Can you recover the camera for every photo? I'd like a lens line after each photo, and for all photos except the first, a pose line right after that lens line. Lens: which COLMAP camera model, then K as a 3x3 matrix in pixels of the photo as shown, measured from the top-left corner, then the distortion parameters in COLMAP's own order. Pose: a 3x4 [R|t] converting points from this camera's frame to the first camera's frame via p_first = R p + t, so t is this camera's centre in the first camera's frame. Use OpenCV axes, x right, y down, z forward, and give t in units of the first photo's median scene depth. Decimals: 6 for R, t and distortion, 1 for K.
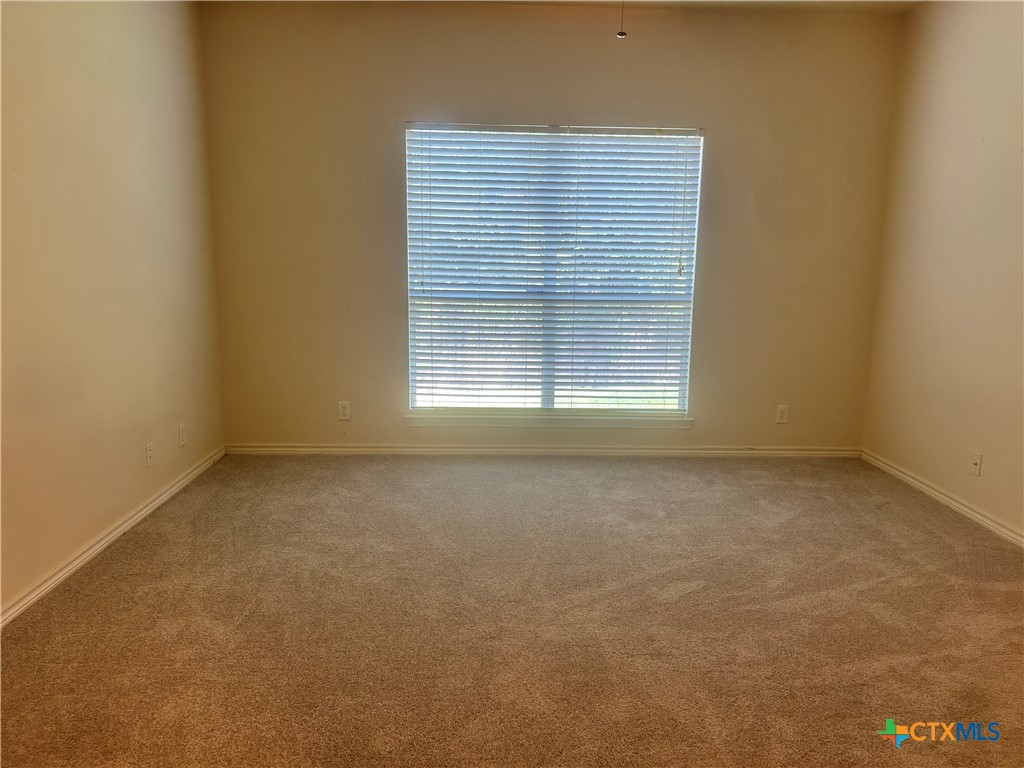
lens RADIAL K [[770.9, 0, 518.2], [0, 770.9, 377.8], [0, 0, 1]] dist [0.052163, -0.057572]
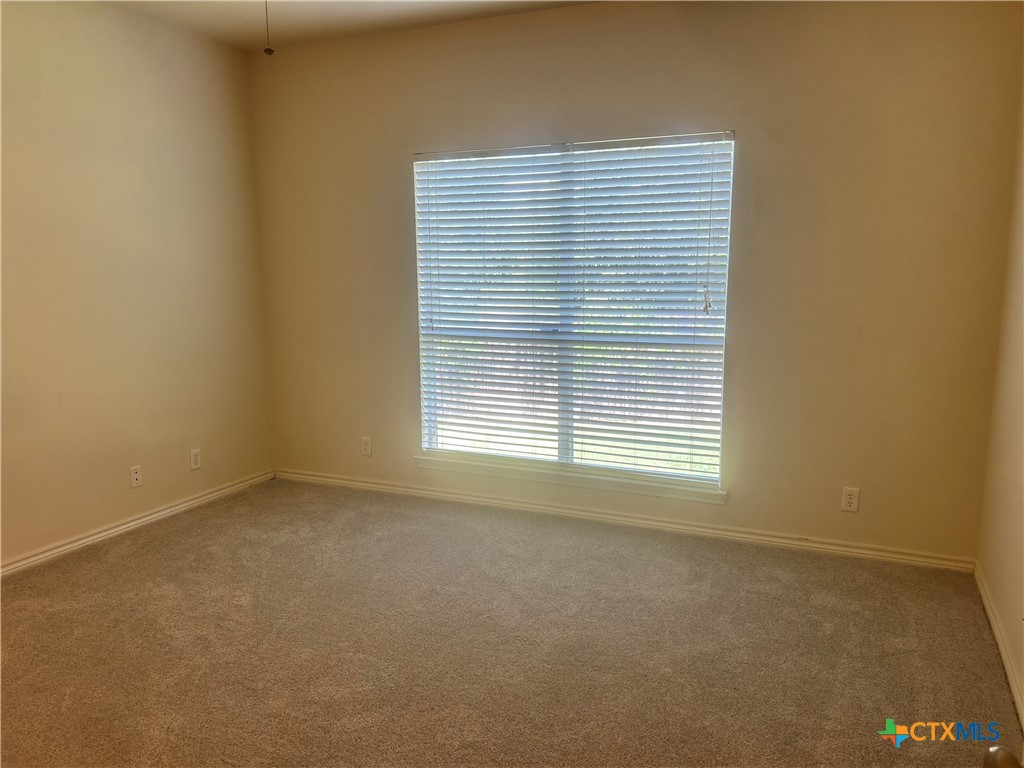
lens RADIAL K [[770.9, 0, 511.7], [0, 770.9, 390.3], [0, 0, 1]] dist [0.052163, -0.057572]
pose [[0.894783, 0.051459, -0.443526, 0.385659], [-0.051790, 0.998593, 0.011375, -0.051363], [0.443488, 0.012792, 0.896189, 0.184930]]
